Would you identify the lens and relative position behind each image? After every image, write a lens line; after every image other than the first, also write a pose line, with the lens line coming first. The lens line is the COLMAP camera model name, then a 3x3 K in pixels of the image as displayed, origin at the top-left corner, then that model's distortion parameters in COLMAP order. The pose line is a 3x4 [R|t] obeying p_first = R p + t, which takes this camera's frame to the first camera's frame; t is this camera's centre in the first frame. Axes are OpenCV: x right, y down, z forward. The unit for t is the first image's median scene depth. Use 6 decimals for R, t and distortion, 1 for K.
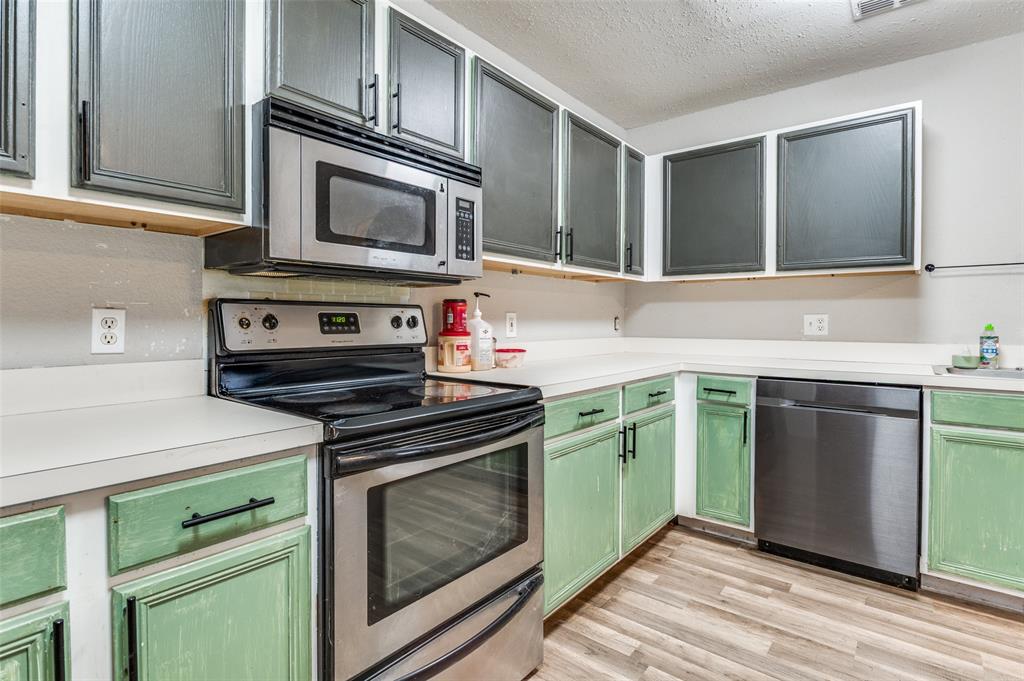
lens RADIAL K [[505.4, 0, 510.7], [0, 505.4, 322.3], [0, 0, 1]] dist [-0.011498, -0.000817]
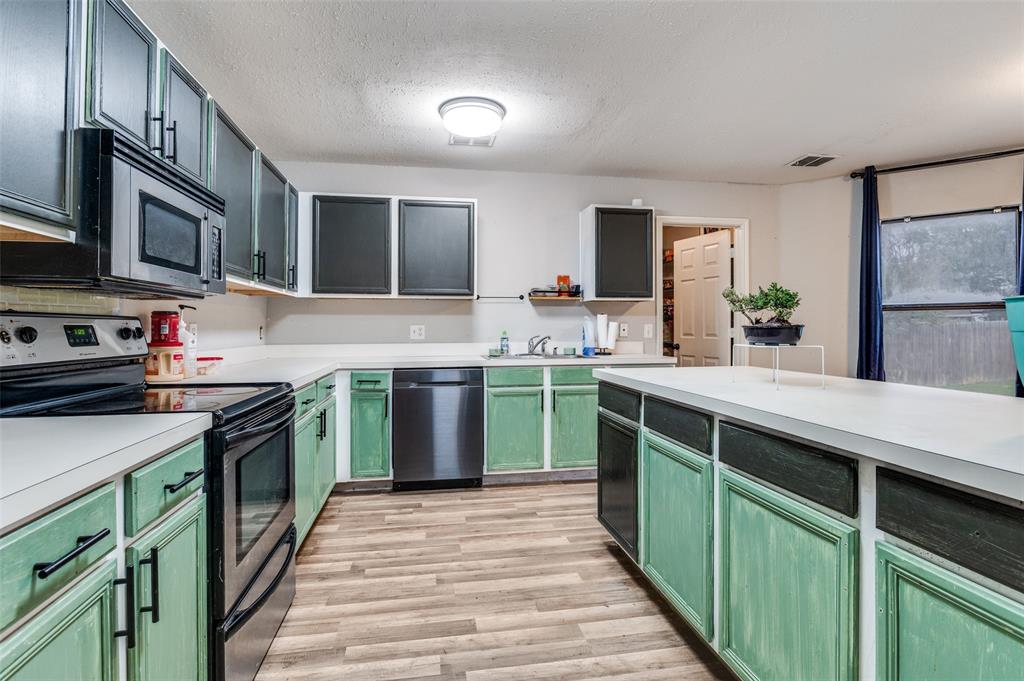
lens RADIAL K [[505.4, 0, 510.7], [0, 505.4, 322.3], [0, 0, 1]] dist [-0.011498, -0.000817]
pose [[0.652360, 0.004359, 0.757897, -0.415170], [0.008059, 0.999887, -0.012687, -0.003670], [-0.757867, 0.014384, 0.652251, -0.204620]]
